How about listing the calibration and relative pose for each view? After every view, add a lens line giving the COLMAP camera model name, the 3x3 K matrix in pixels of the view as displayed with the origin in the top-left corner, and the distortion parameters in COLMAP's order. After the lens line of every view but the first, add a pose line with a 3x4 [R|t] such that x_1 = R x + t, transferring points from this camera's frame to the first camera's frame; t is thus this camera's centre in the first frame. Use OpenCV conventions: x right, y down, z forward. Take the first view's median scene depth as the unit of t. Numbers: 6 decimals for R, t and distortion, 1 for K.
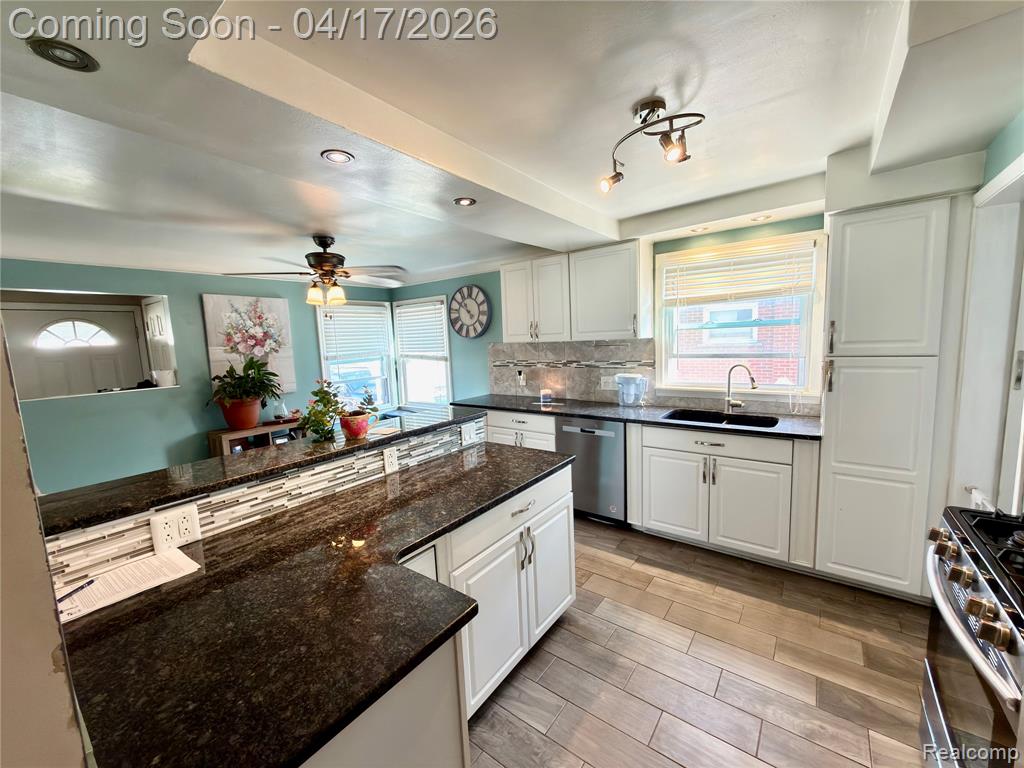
lens RADIAL K [[405.6, 0, 509.7], [0, 405.6, 387.6], [0, 0, 1]] dist [0.002053, 0.000479]
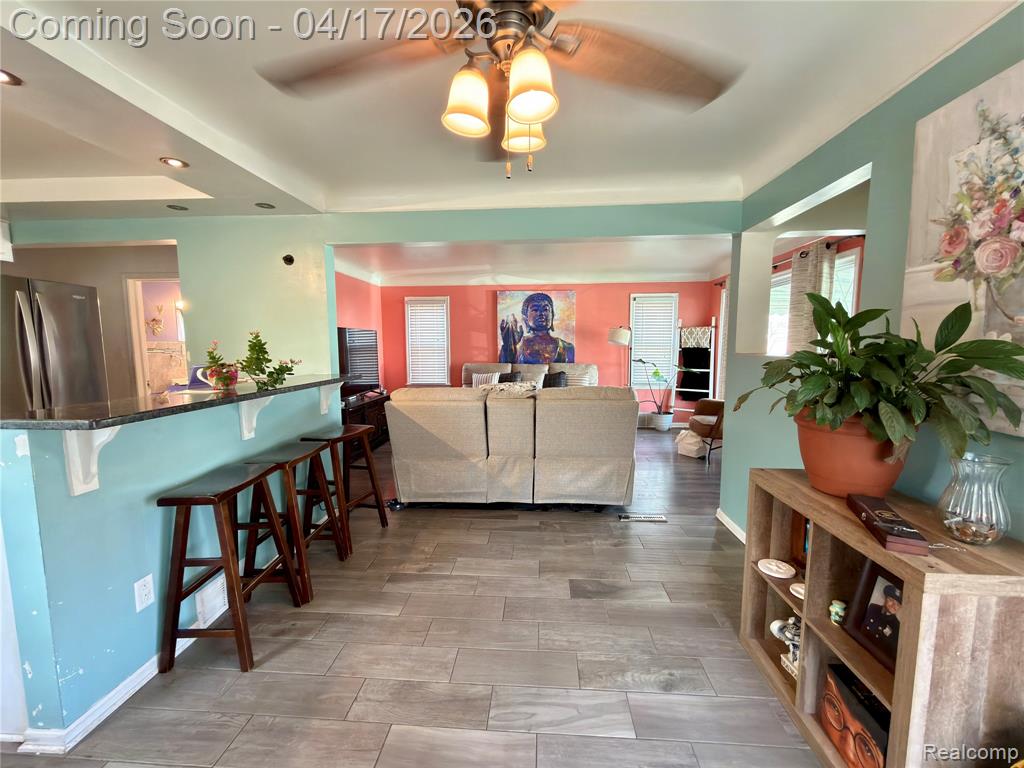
lens RADIAL K [[405.6, 0, 509.6], [0, 405.6, 382.7], [0, 0, 1]] dist [0.002053, 0.000479]
pose [[-0.833973, 0.098251, -0.542988, -0.212345], [-0.027092, 0.975543, 0.218131, -0.067631], [0.551140, 0.196626, -0.810915, 1.120888]]
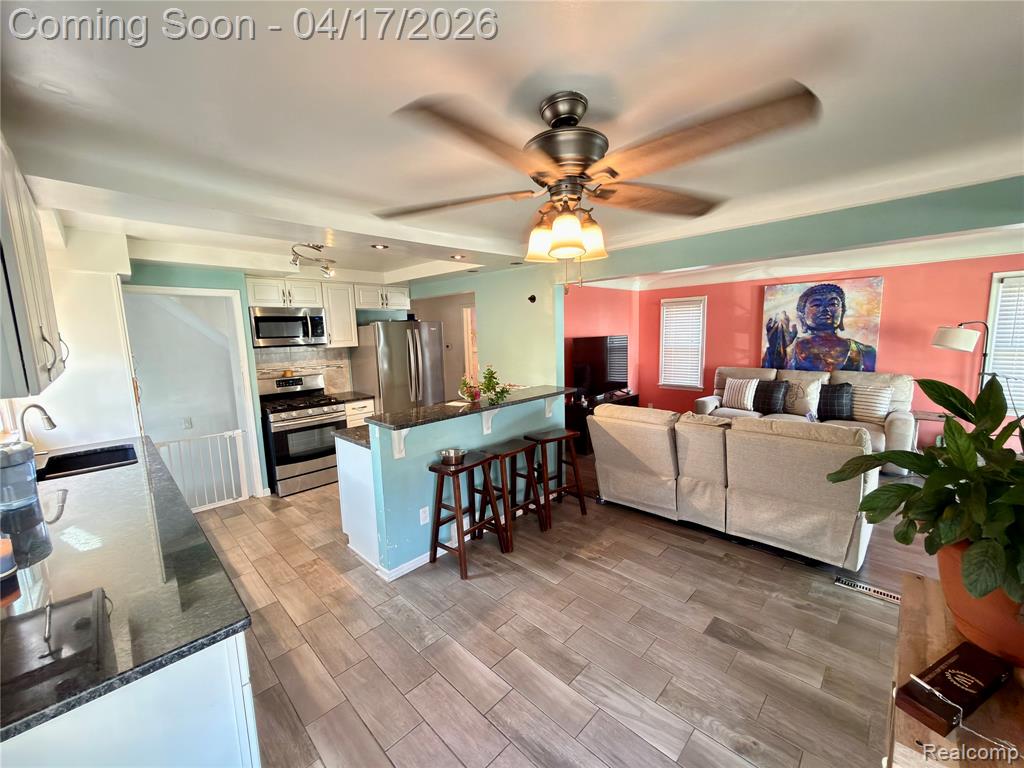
lens RADIAL K [[405.6, 0, 517.6], [0, 405.6, 381.2], [0, 0, 1]] dist [0.002053, 0.000479]
pose [[-0.991312, 0.056421, 0.118813, -0.376553], [0.083696, 0.967428, 0.238912, -0.162721], [-0.101463, 0.246780, -0.963745, 1.263157]]
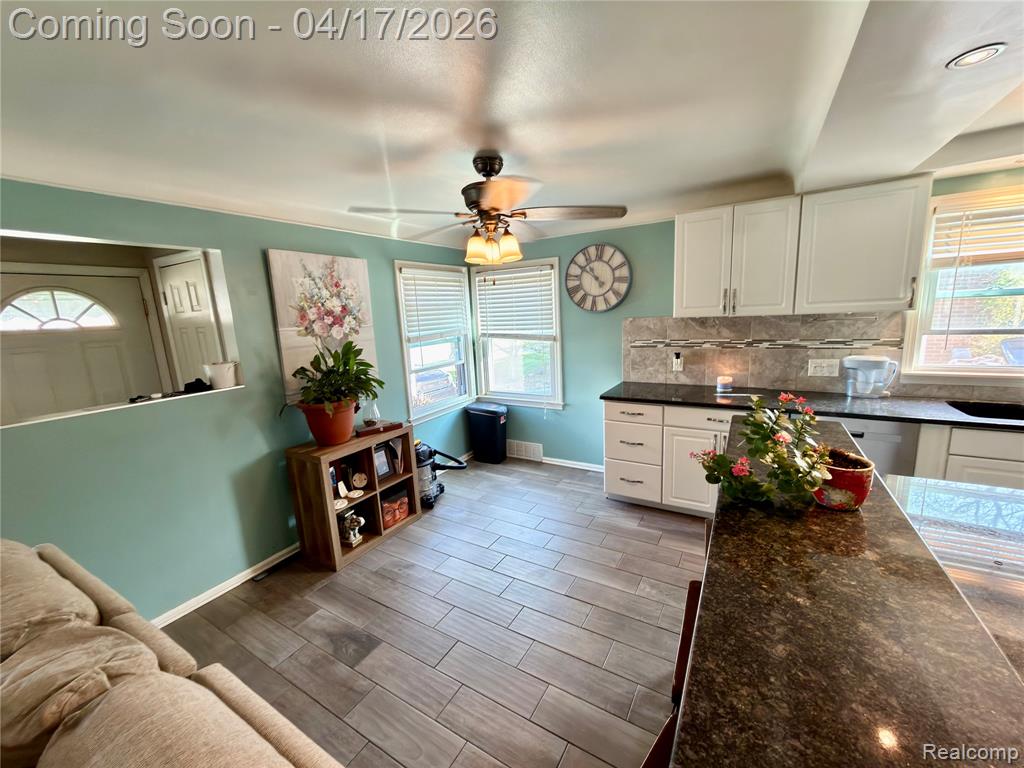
lens RADIAL K [[405.6, 0, 509.6], [0, 405.6, 386.7], [0, 0, 1]] dist [0.002053, 0.000479]
pose [[0.993987, -0.027545, 0.105975, -0.425332], [0.021145, 0.997910, 0.061055, -0.033705], [-0.107435, -0.058447, 0.992493, 0.266434]]
